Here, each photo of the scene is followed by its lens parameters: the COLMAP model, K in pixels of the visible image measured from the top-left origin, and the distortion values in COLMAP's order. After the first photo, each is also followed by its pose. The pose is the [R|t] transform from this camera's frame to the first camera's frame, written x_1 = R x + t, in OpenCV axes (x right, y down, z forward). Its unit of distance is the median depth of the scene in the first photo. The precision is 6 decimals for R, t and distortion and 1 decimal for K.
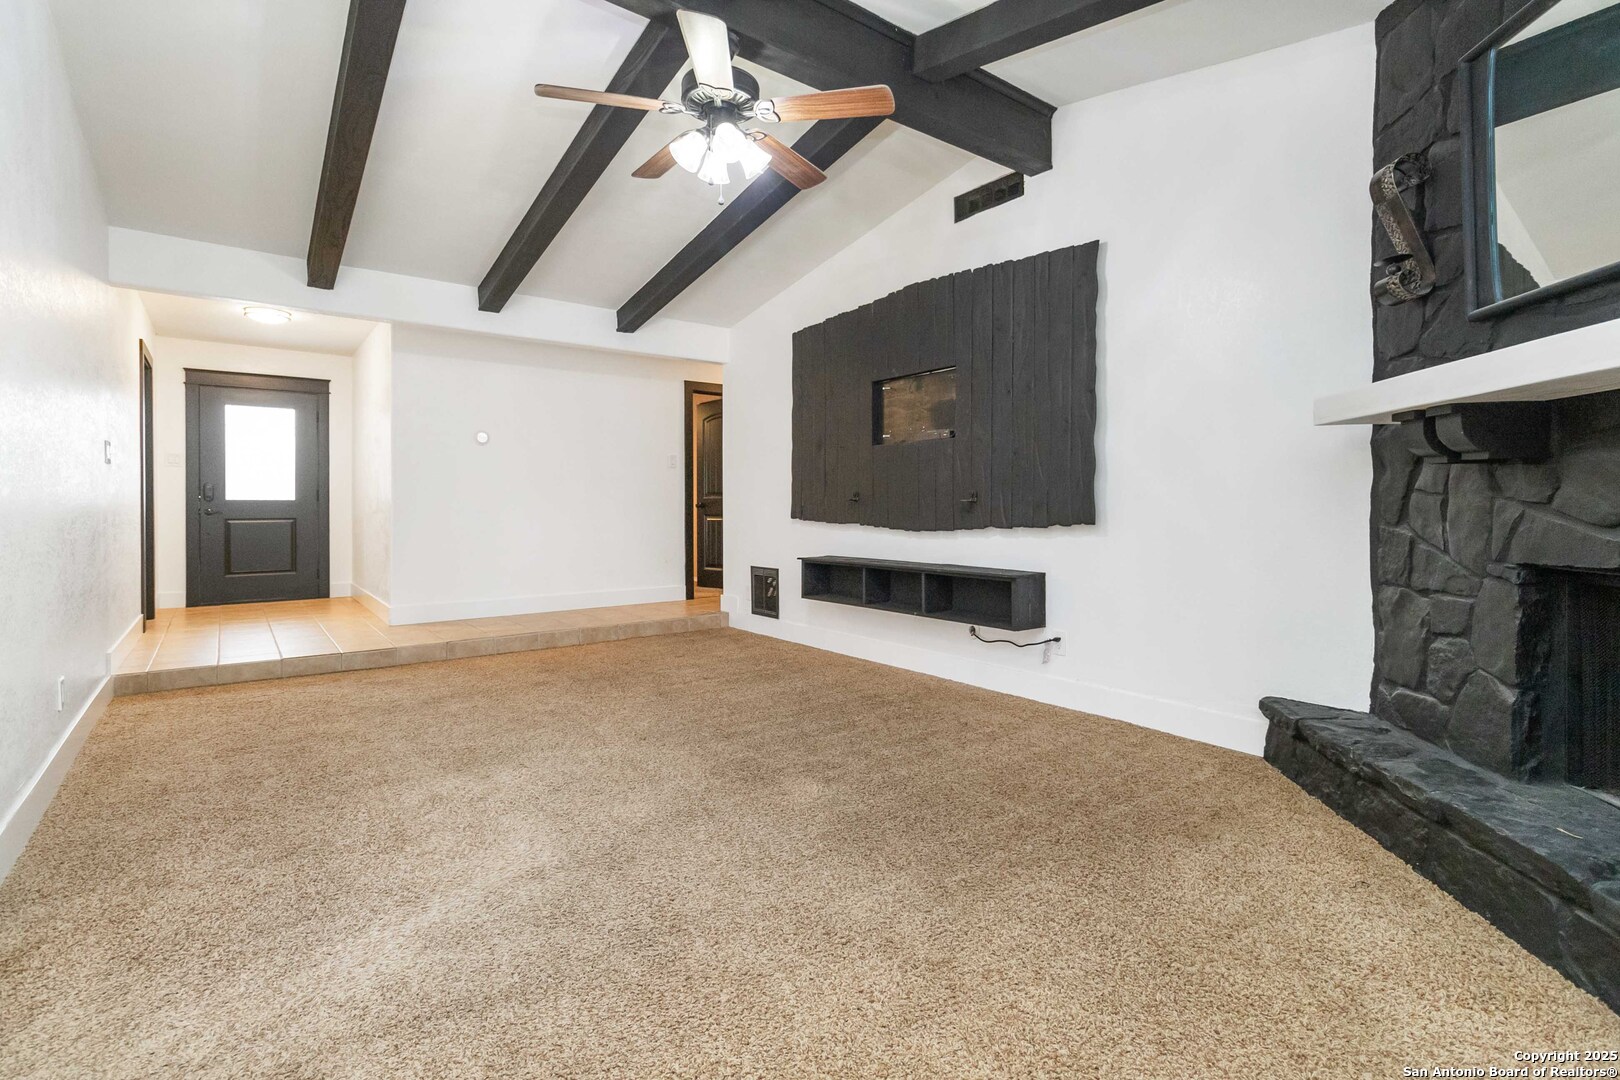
lens RADIAL K [[762.7, 0, 806.3], [0, 762.7, 509.4], [0, 0, 1]] dist [0.002666, 0.000378]
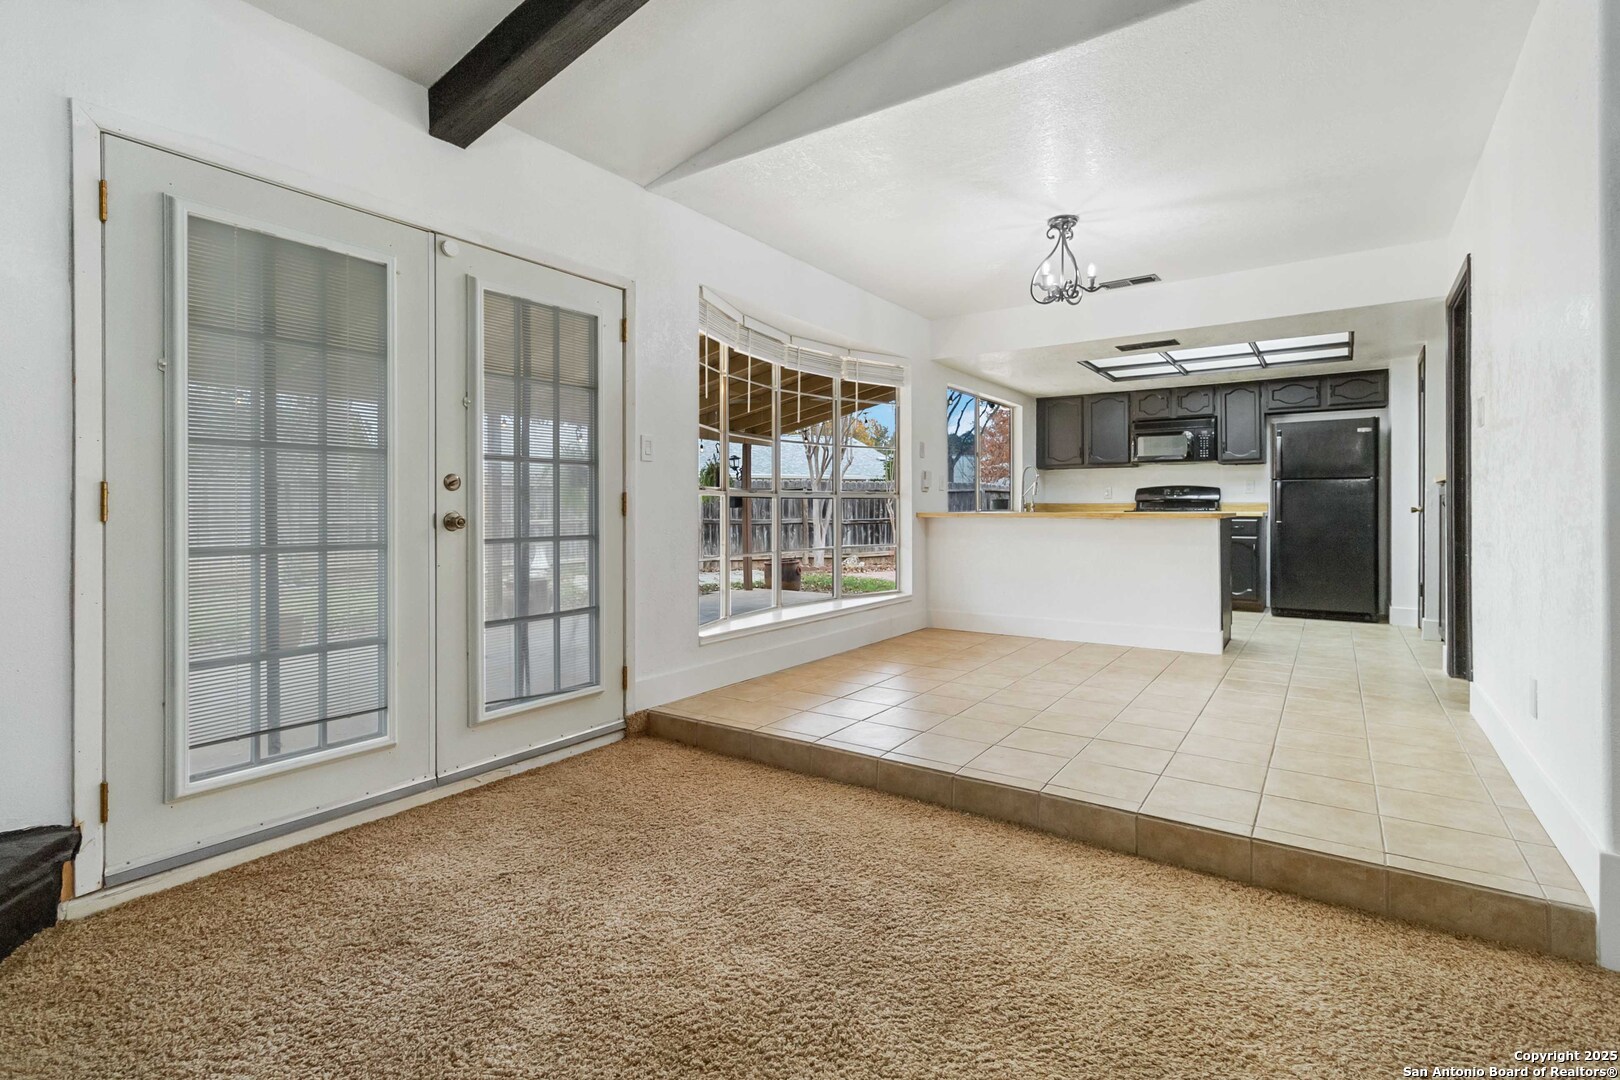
lens RADIAL K [[762.7, 0, 806.3], [0, 762.7, 509.4], [0, 0, 1]] dist [0.002666, 0.000378]
pose [[-0.953350, 0.004605, -0.301831, 0.072002], [0.003362, 0.999984, 0.004636, -0.004987], [0.301847, 0.003405, -0.953350, 0.628770]]
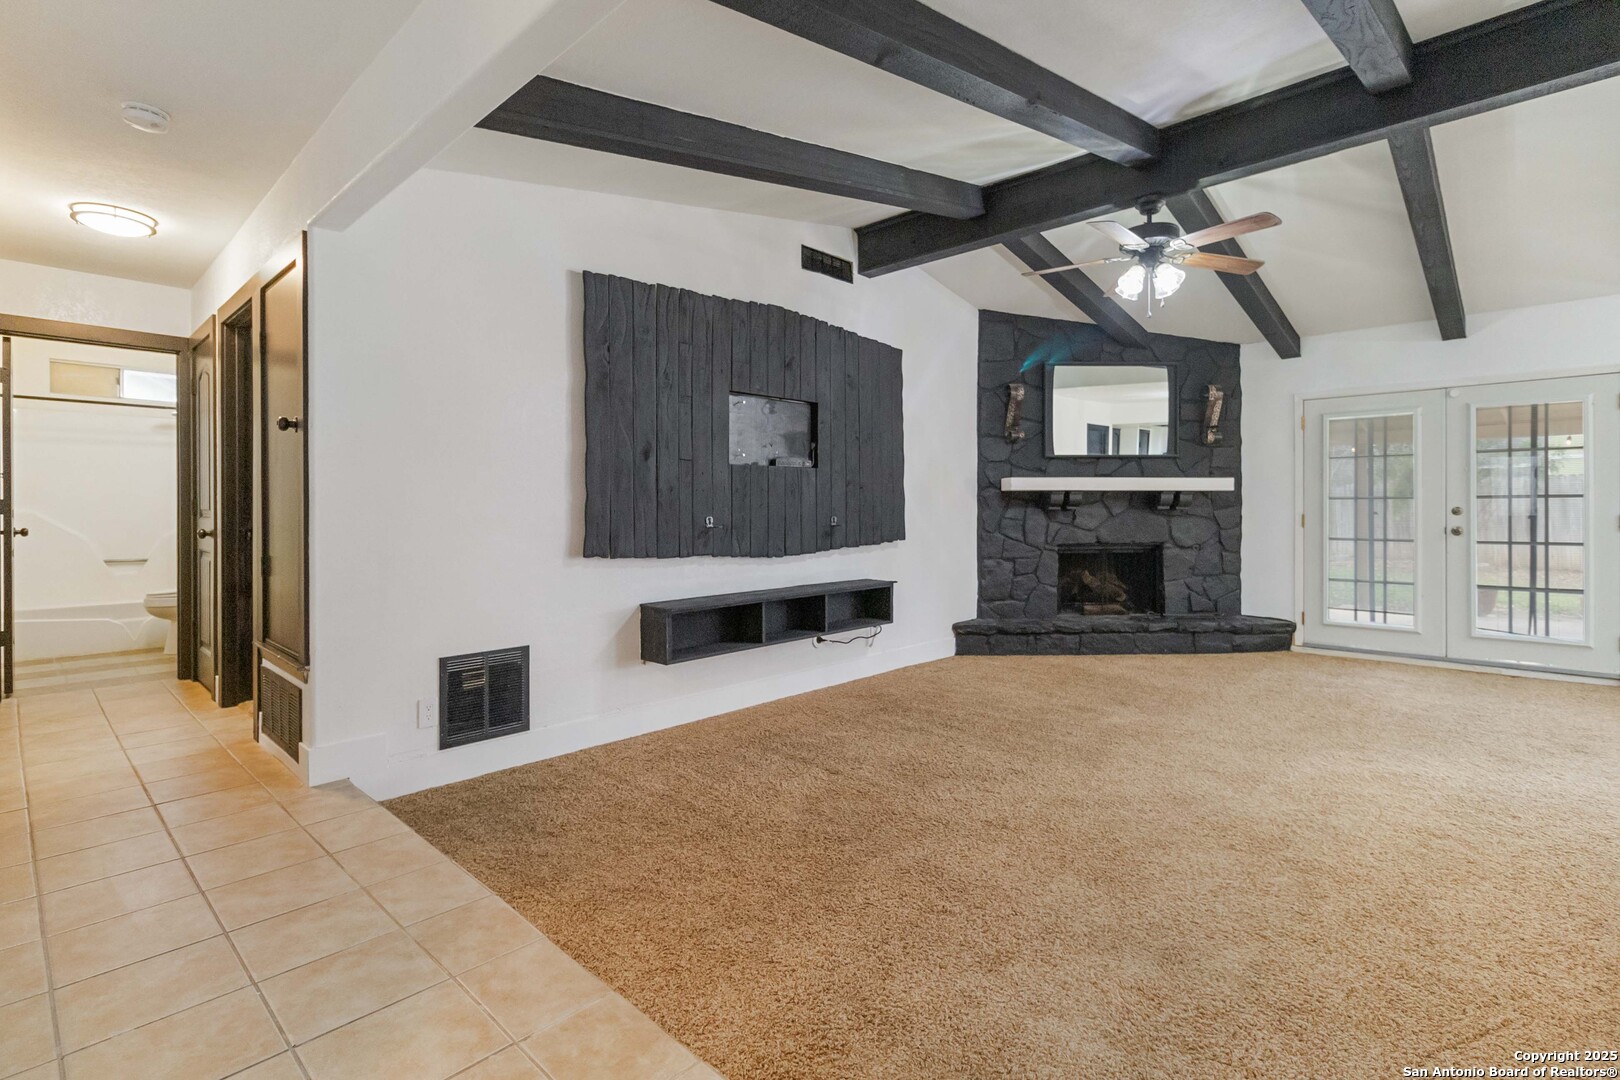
lens RADIAL K [[762.7, 0, 806.3], [0, 762.7, 509.4], [0, 0, 1]] dist [0.002666, 0.000378]
pose [[-0.153361, -0.001343, 0.988169, -0.865212], [0.006714, 0.999975, 0.002401, -0.036813], [-0.988147, 0.007003, -0.153348, 1.156125]]
